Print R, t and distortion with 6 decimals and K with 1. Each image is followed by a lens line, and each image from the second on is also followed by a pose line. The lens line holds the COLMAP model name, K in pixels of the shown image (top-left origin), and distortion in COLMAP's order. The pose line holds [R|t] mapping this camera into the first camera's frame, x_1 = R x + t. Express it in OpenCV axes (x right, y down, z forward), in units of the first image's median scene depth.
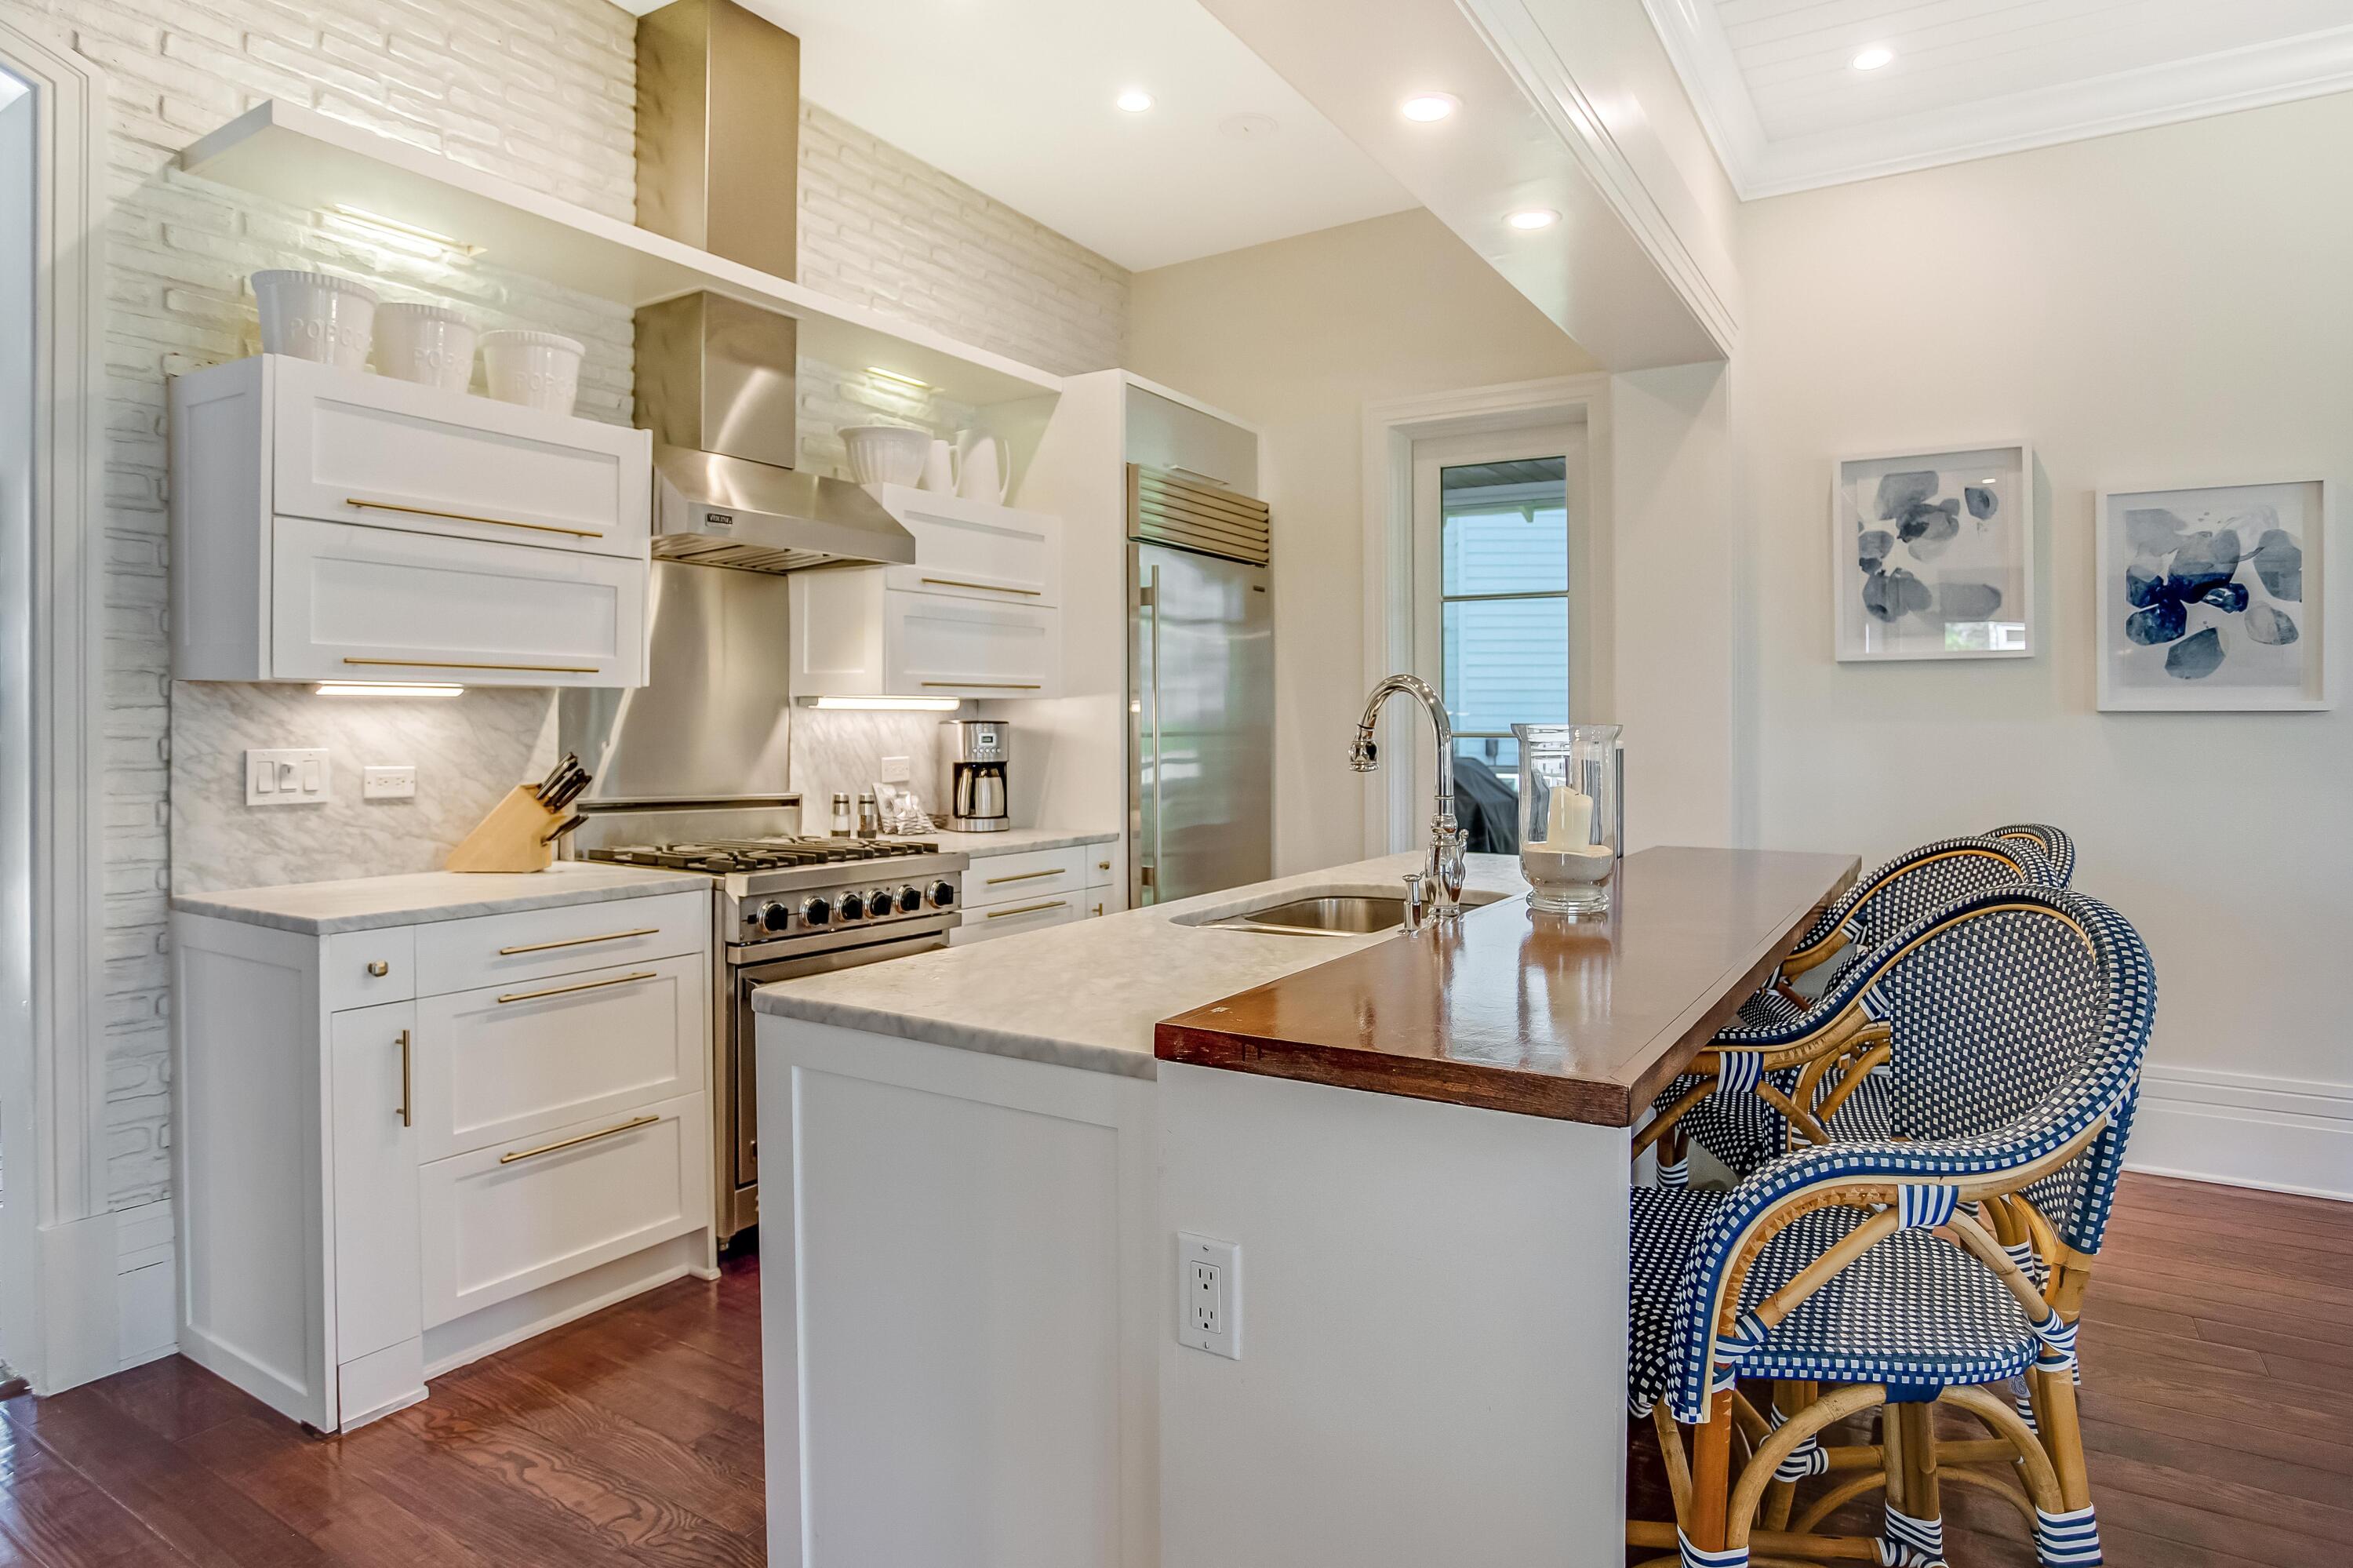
lens RADIAL K [[1288.7, 0, 1226.9], [0, 1288.7, 745.6], [0, 0, 1]] dist [-0.025617, 0.011348]
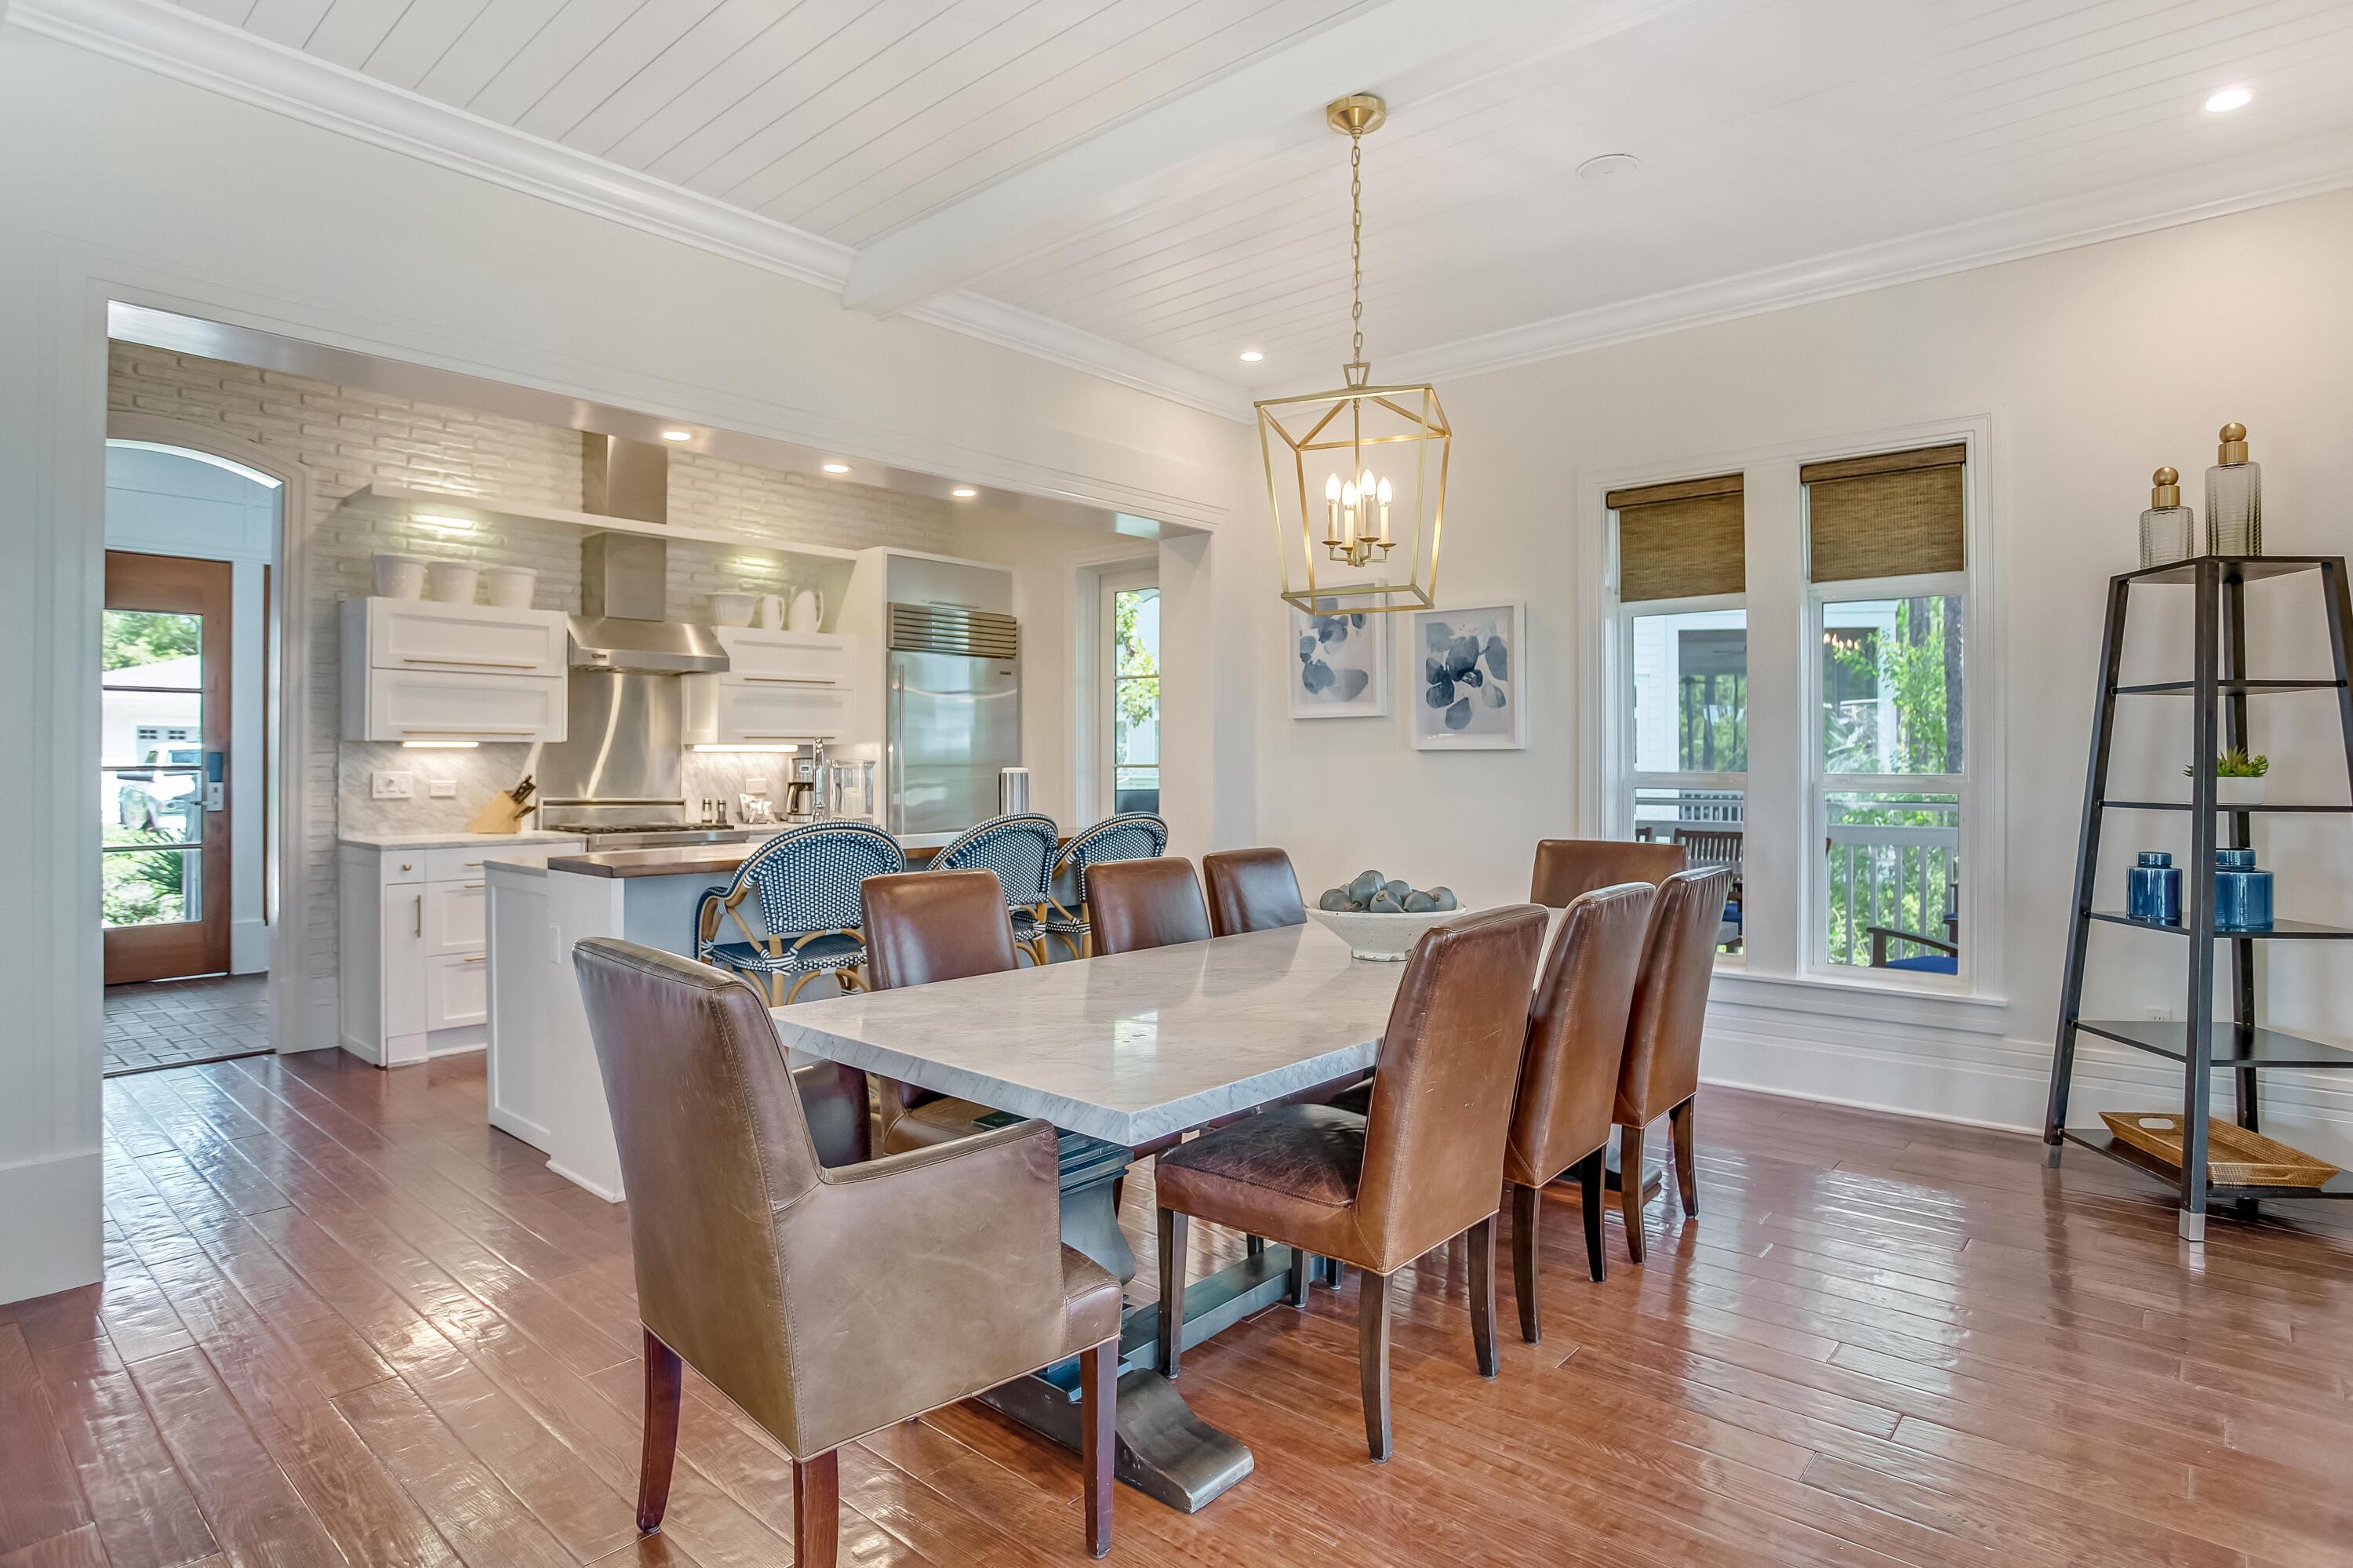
lens RADIAL K [[1202.1, 0, 1176.1], [0, 1202.1, 771.6], [0, 0, 1]] dist [0.000079, -0.001664]
pose [[0.982048, -0.000398, -0.188629, 0.845842], [-0.000925, 0.999976, -0.006922, 0.013450], [0.188627, 0.006972, 0.982024, -0.659156]]
